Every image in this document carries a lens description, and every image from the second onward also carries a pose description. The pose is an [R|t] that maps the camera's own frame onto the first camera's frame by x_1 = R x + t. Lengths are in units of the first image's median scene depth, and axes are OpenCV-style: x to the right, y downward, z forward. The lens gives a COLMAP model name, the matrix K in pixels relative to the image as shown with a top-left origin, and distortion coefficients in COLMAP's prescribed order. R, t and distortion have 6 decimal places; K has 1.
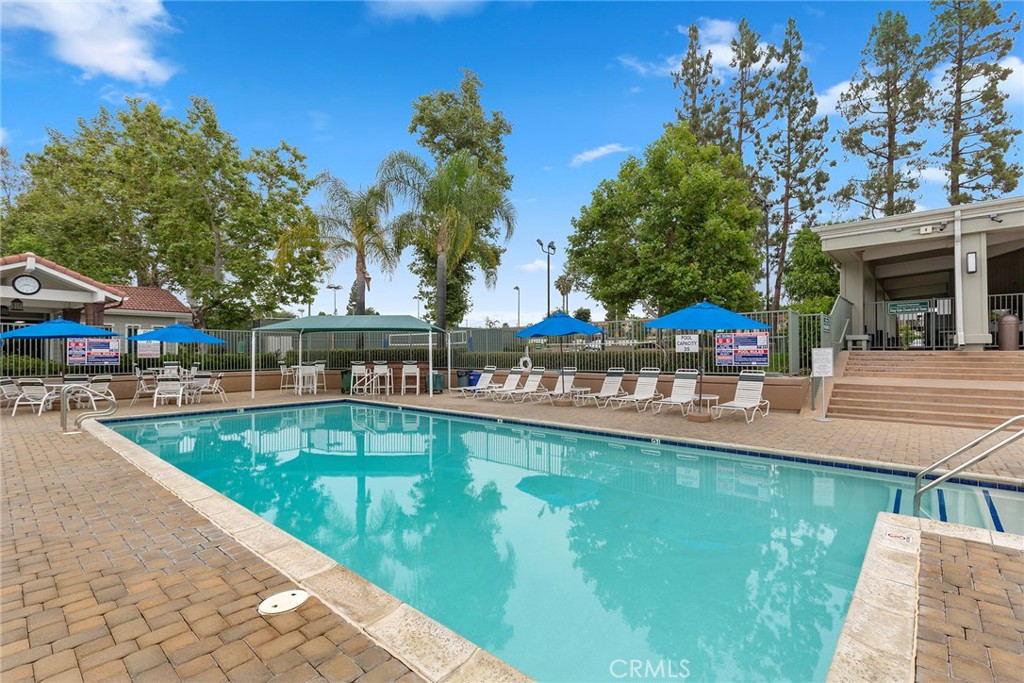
lens RADIAL K [[463.2, 0, 509.6], [0, 463.2, 344.1], [0, 0, 1]] dist [0.002888, 0.000597]
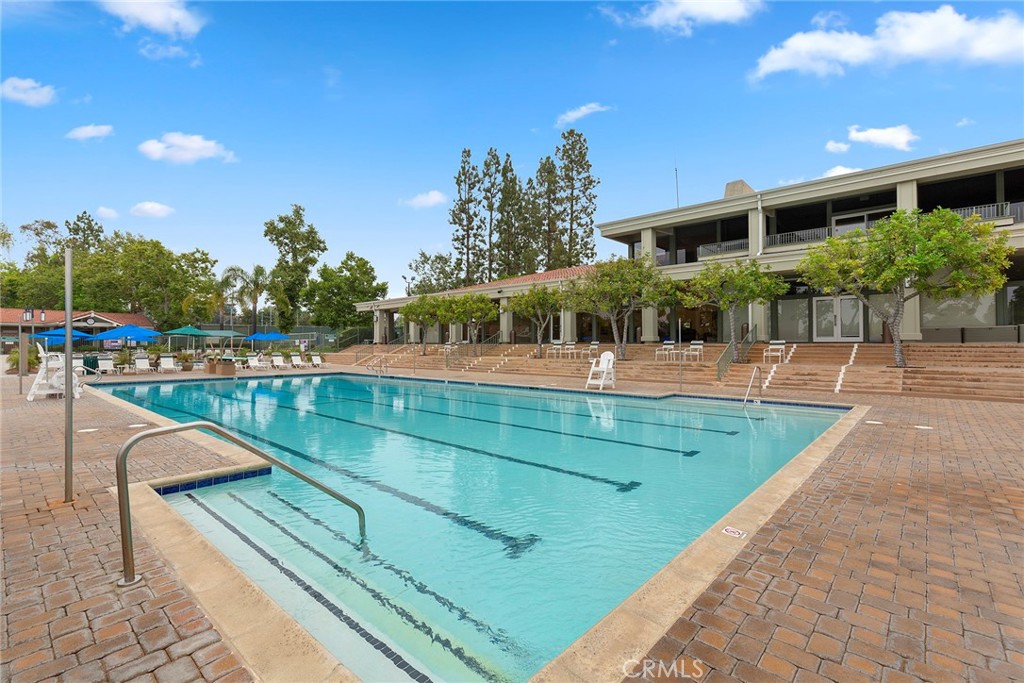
lens RADIAL K [[463.2, 0, 509.6], [0, 463.2, 344.1], [0, 0, 1]] dist [0.002888, 0.000597]
pose [[0.999939, 0.002157, -0.010873, 0.745709], [-0.002007, 0.999902, 0.013834, -0.013711], [0.010902, -0.013812, 0.999845, -0.866794]]
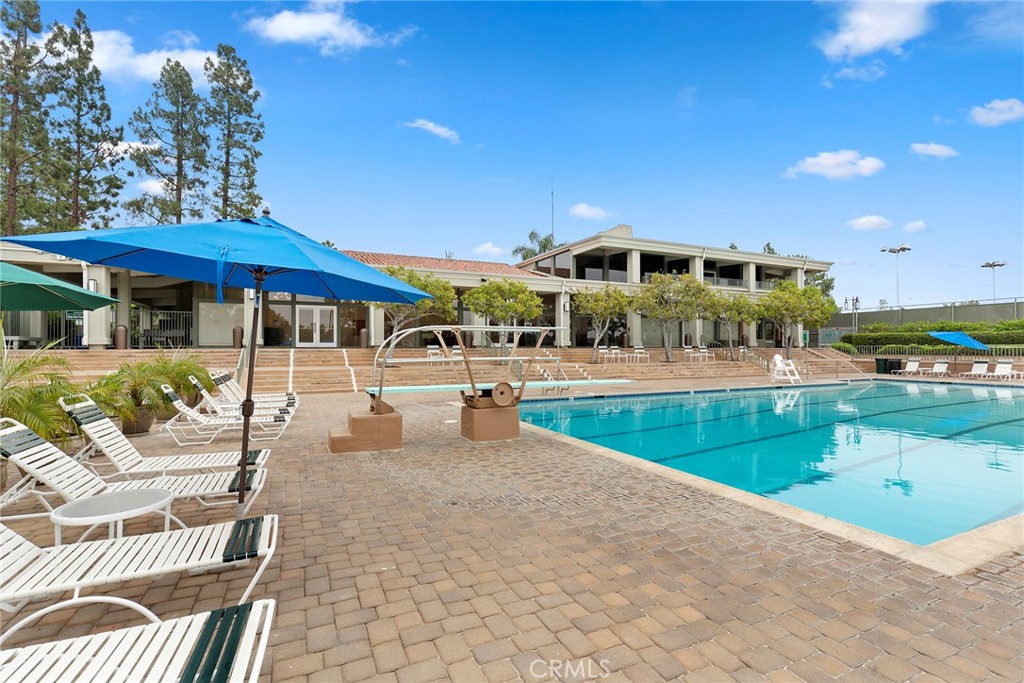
lens RADIAL K [[463.2, 0, 509.6], [0, 463.2, 344.1], [0, 0, 1]] dist [0.002888, 0.000597]
pose [[0.390411, 0.010984, 0.920575, 0.067969], [-0.013239, 0.999892, -0.006315, -0.003462], [-0.920546, -0.009722, 0.390514, -0.244418]]
